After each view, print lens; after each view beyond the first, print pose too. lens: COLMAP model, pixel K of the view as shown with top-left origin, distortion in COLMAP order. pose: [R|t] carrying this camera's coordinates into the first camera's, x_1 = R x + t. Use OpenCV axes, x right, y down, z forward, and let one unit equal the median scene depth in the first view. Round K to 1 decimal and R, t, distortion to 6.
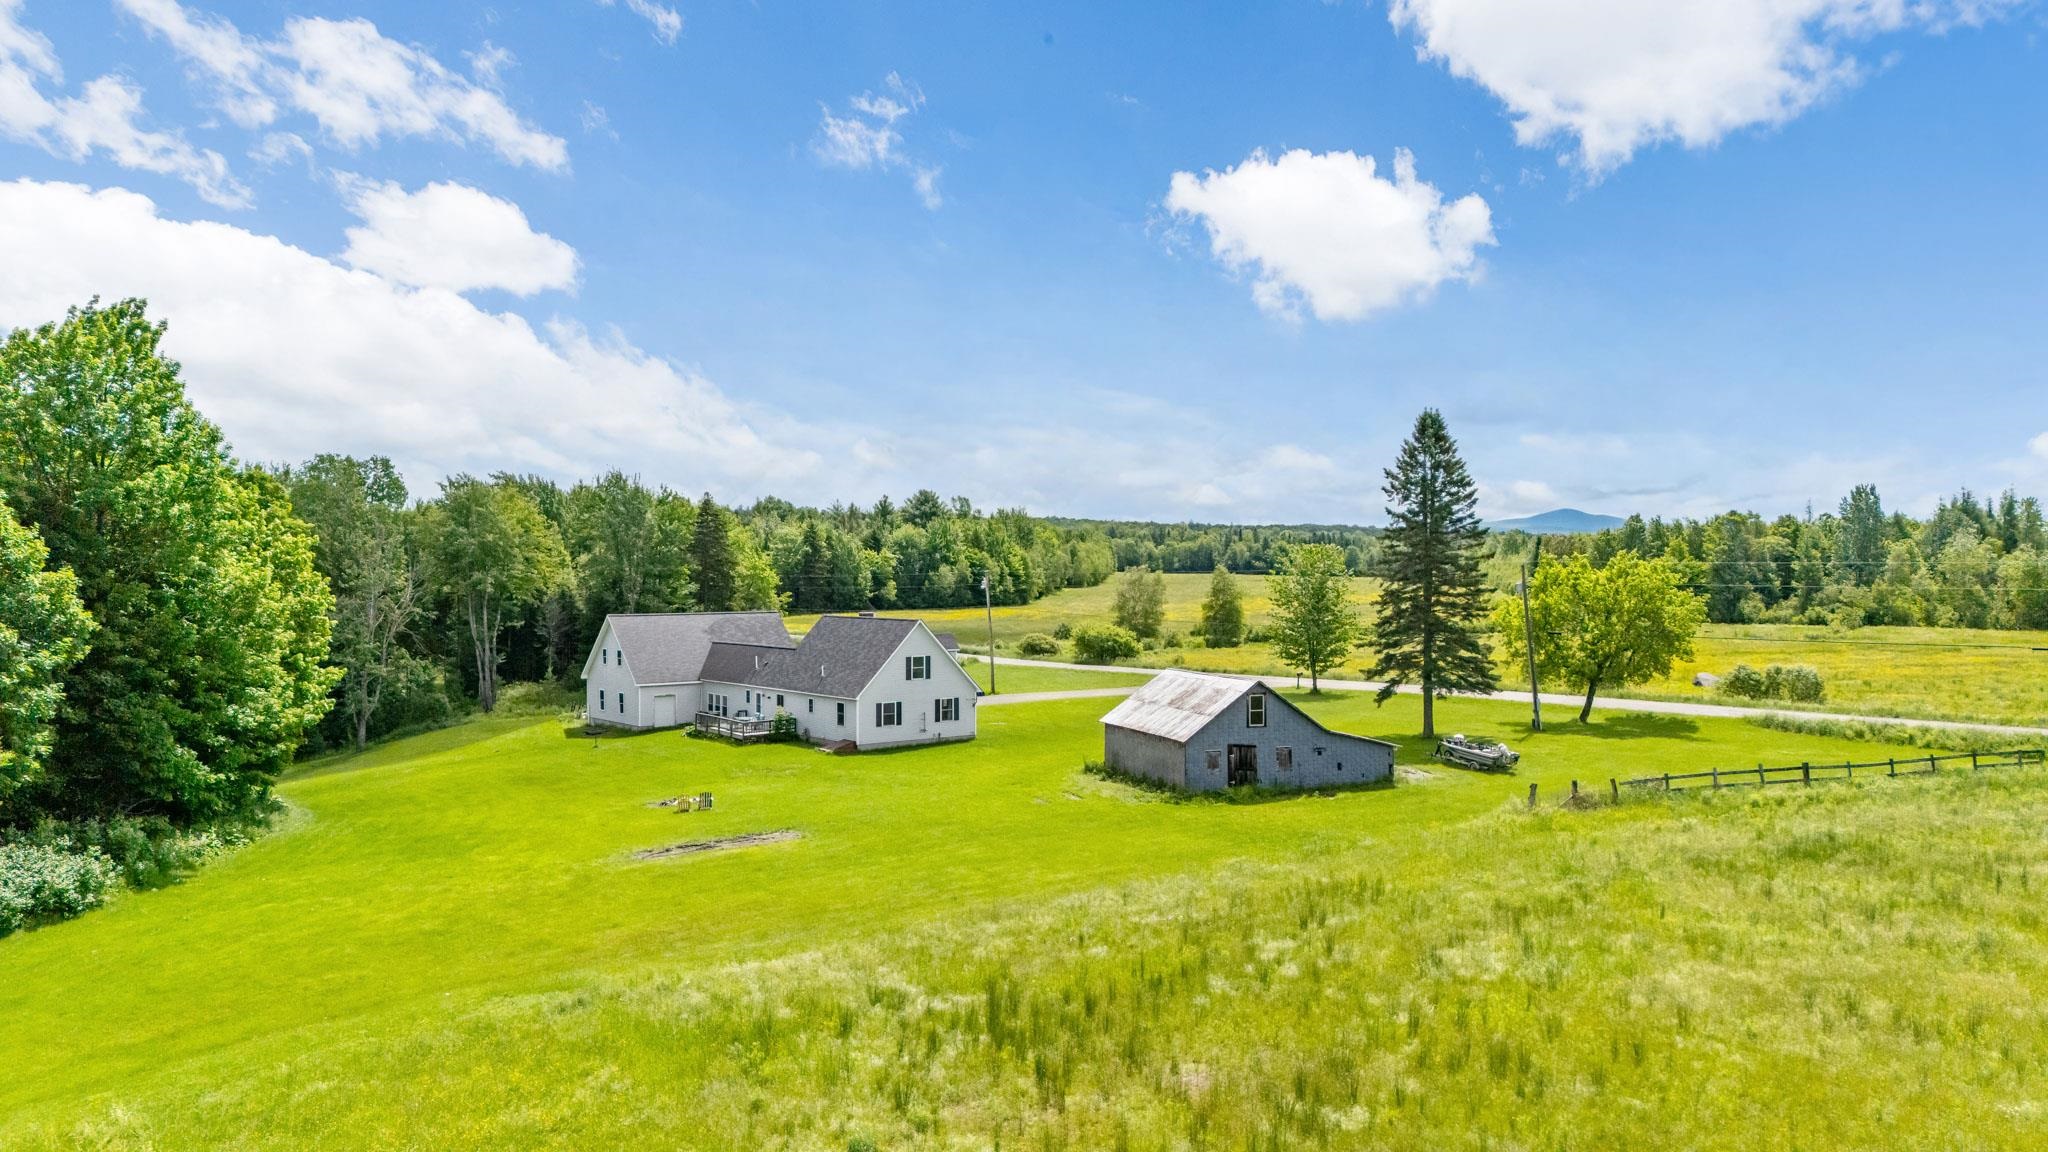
lens RADIAL K [[1526.9, 0, 1043.9], [0, 1526.9, 576.3], [0, 0, 1]] dist [0.066444, -0.031961]
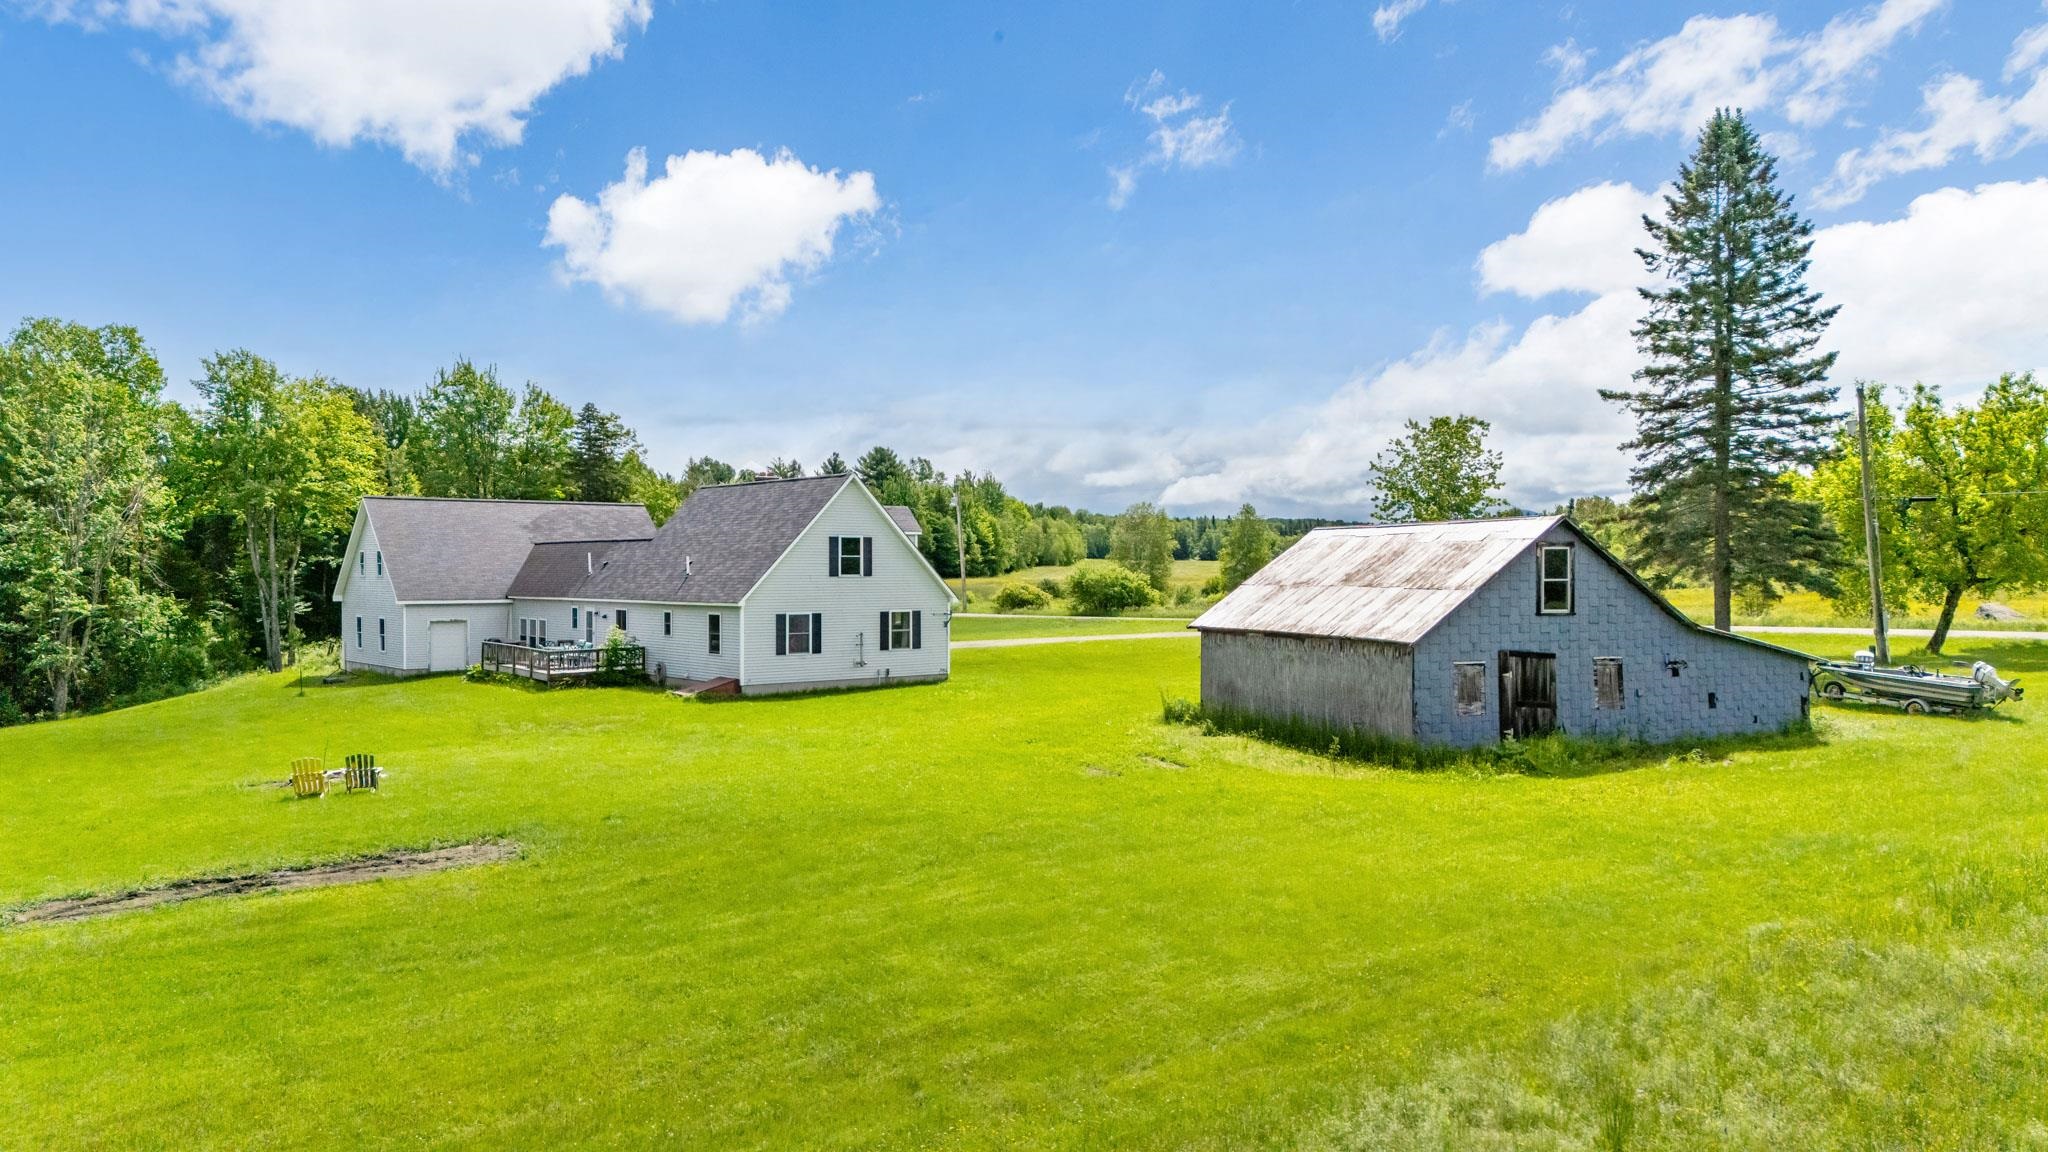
lens RADIAL K [[1526.9, 0, 1008.6], [0, 1526.9, 596.5], [0, 0, 1]] dist [0.066444, -0.031961]
pose [[0.999985, -0.004917, 0.002387, -0.023267], [0.004888, 0.999911, 0.012388, 0.067662], [-0.002448, -0.012377, 0.999920, 0.414186]]
